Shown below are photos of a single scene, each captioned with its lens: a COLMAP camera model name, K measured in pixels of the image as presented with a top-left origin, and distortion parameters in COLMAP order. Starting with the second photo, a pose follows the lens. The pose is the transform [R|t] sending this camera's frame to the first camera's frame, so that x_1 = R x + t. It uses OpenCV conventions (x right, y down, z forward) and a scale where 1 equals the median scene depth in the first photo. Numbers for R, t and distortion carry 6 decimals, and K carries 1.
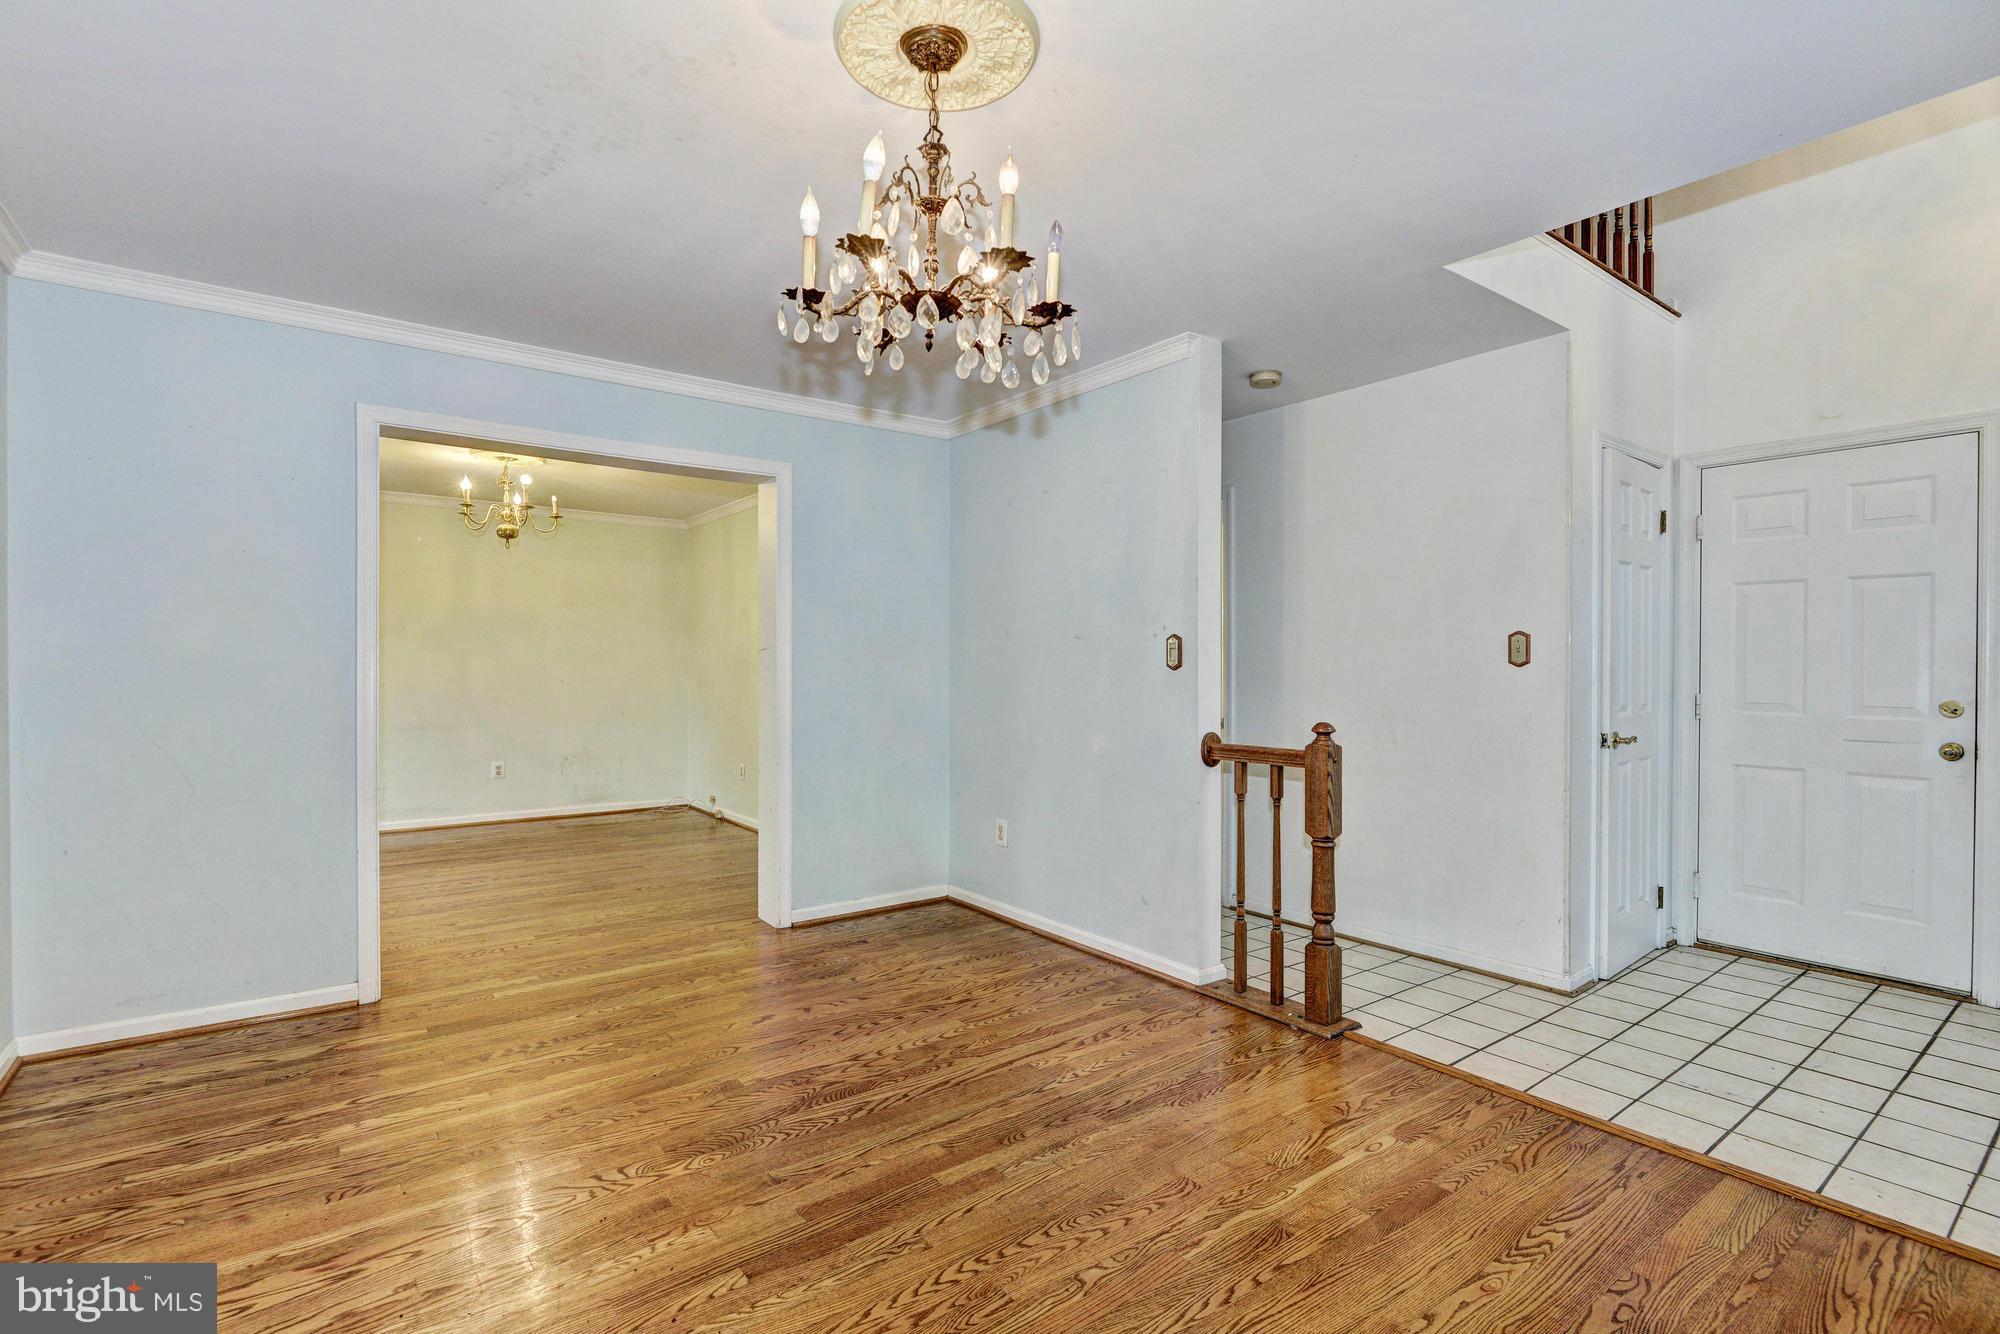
lens RADIAL K [[932.3, 0, 1002.7], [0, 932.3, 678.7], [0, 0, 1]] dist [0.000040, -0.000134]
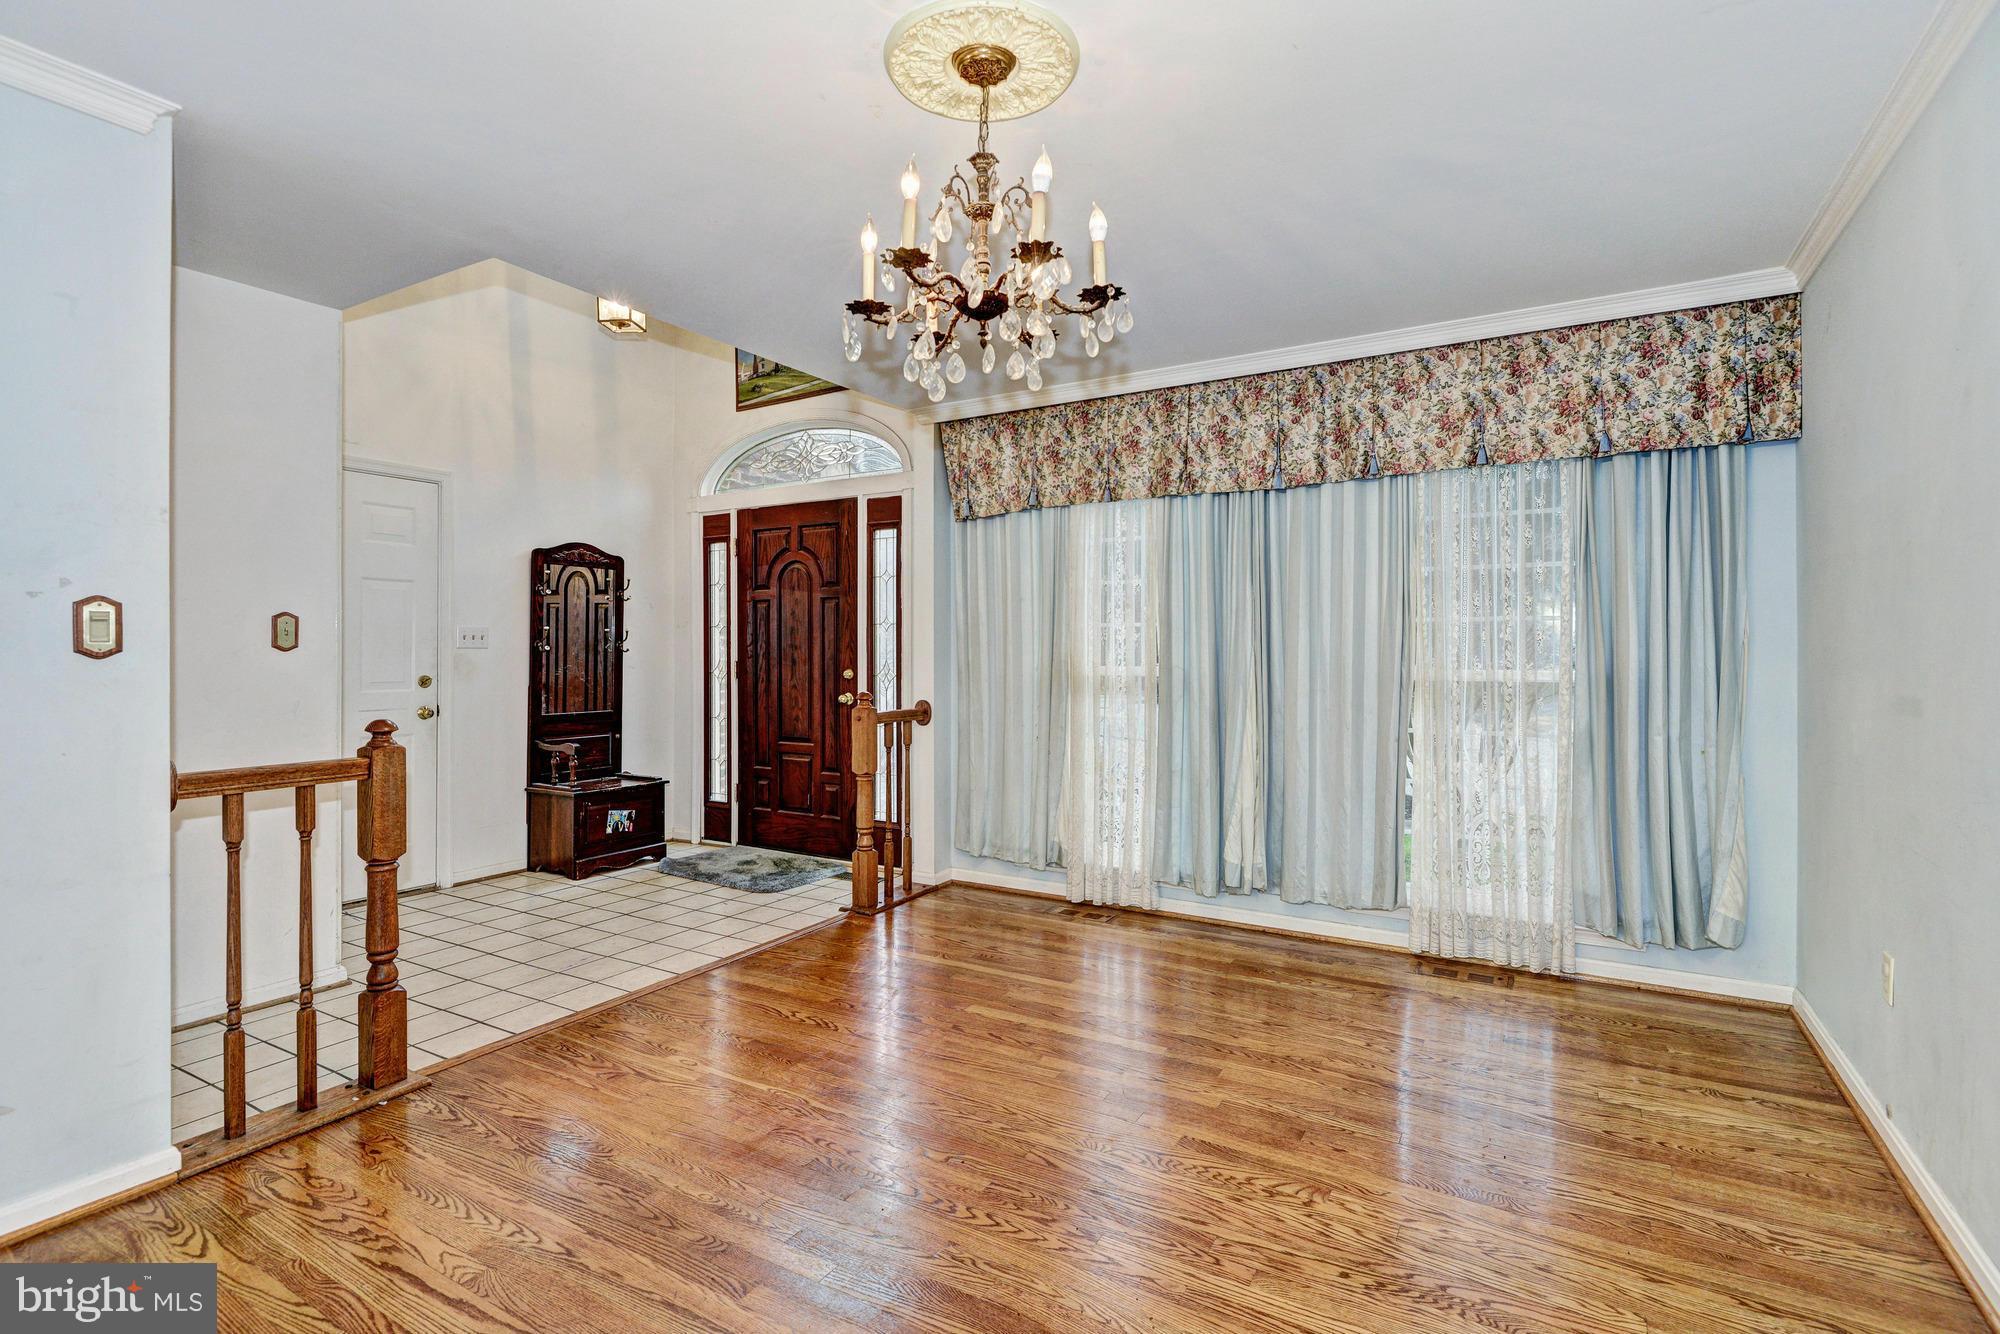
lens RADIAL K [[941.3, 0, 968.6], [0, 941.3, 662.6], [0, 0, 1]] dist [-0.001481, -0.000593]
pose [[-0.354334, -0.012915, 0.935030, -0.601227], [0.012700, 0.999746, 0.018621, -0.012016], [-0.935033, 0.018473, -0.354080, 0.791289]]
